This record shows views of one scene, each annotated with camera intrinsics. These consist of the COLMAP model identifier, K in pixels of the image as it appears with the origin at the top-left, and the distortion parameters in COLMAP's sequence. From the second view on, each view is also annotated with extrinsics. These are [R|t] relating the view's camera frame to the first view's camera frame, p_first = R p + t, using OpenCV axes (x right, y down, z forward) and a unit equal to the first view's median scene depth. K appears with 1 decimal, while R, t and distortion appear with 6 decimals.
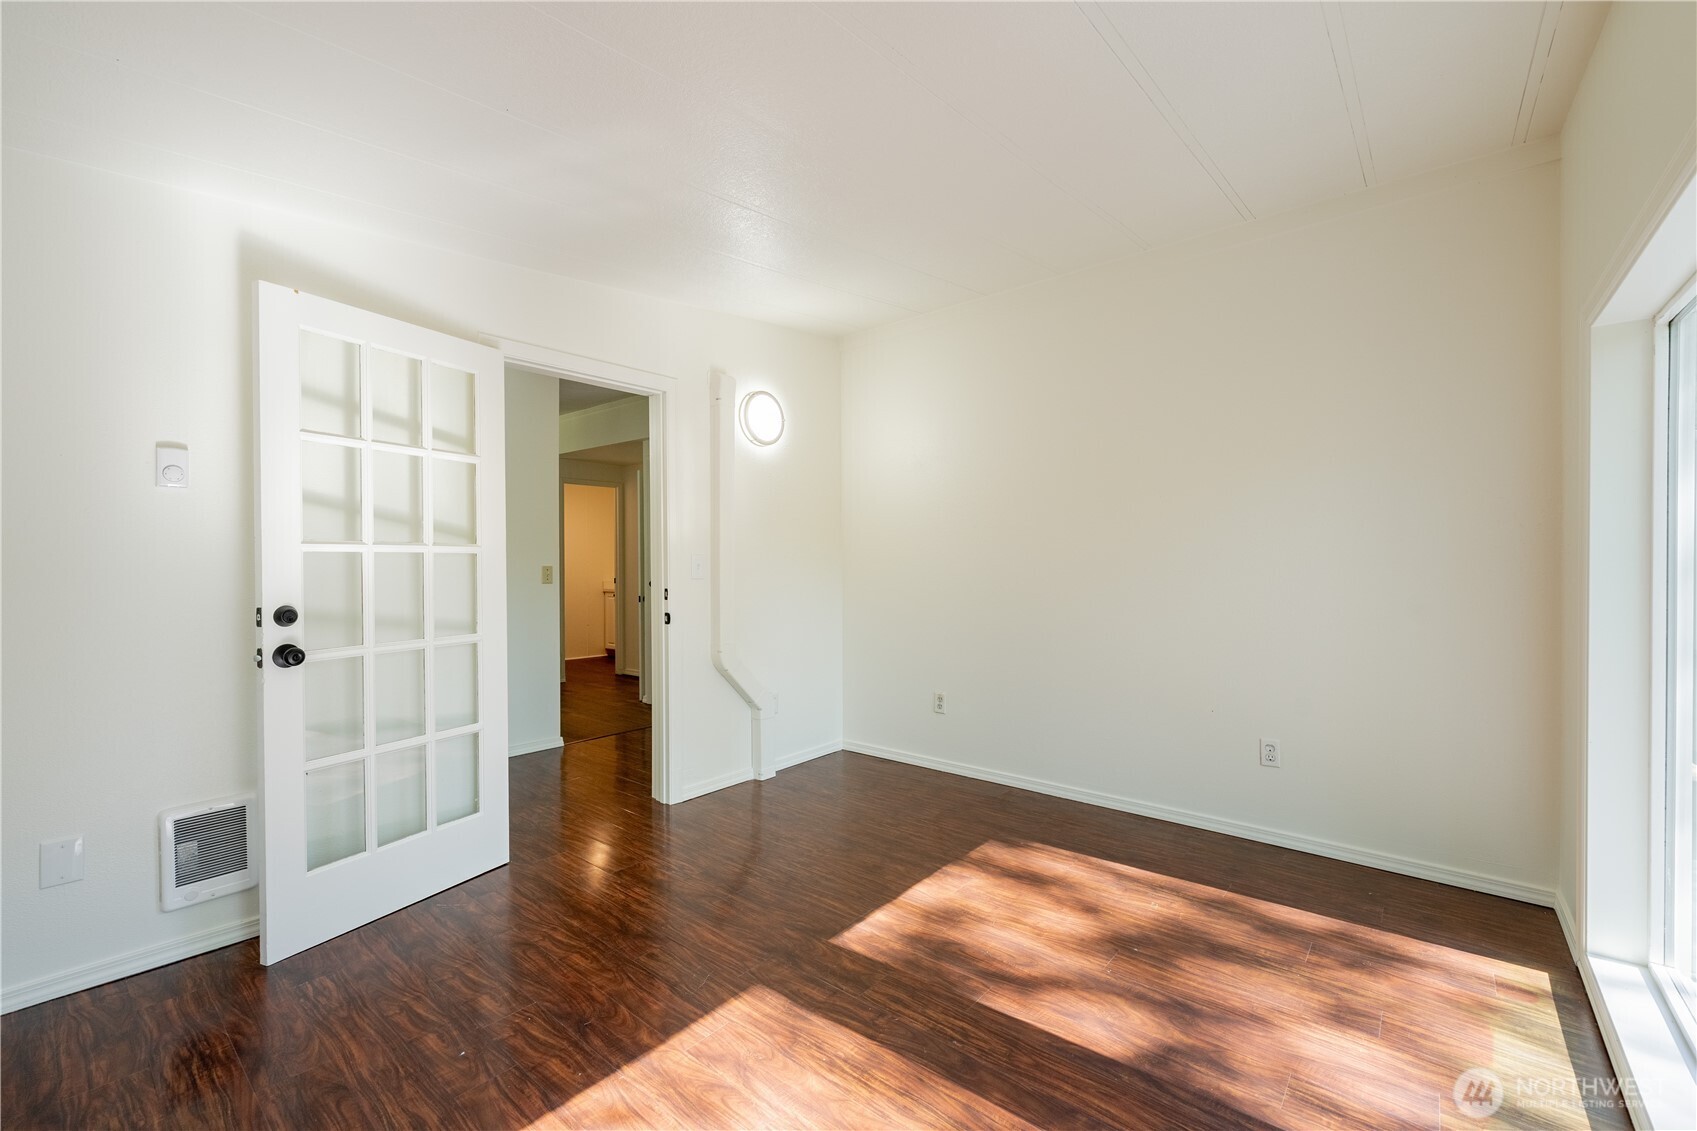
lens RADIAL K [[678.6, 0, 843.4], [0, 678.6, 566.4], [0, 0, 1]] dist [0.001395, -0.000845]
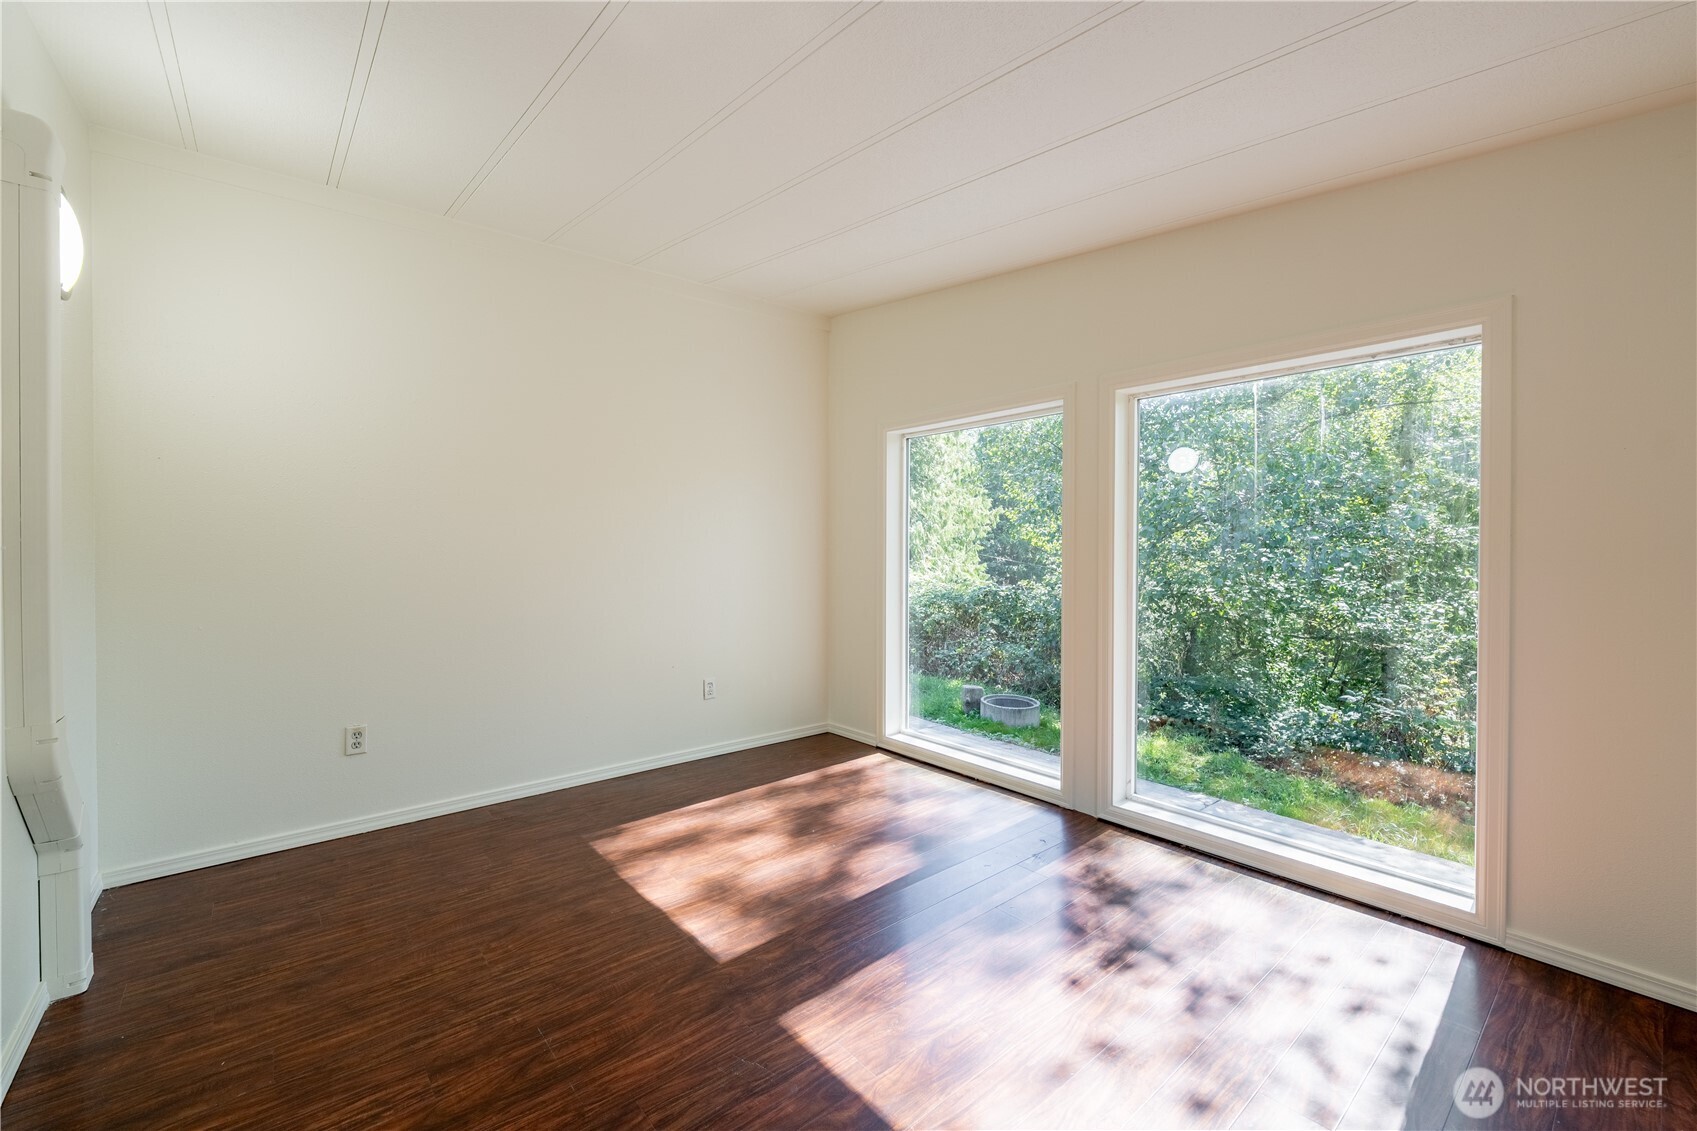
lens RADIAL K [[678.6, 0, 843.0], [0, 678.6, 560.2], [0, 0, 1]] dist [0.001395, -0.000845]
pose [[0.185367, -0.012976, 0.982584, -0.750152], [0.002522, 0.999916, 0.012729, 0.004455], [-0.982666, 0.000118, 0.185384, 0.580801]]
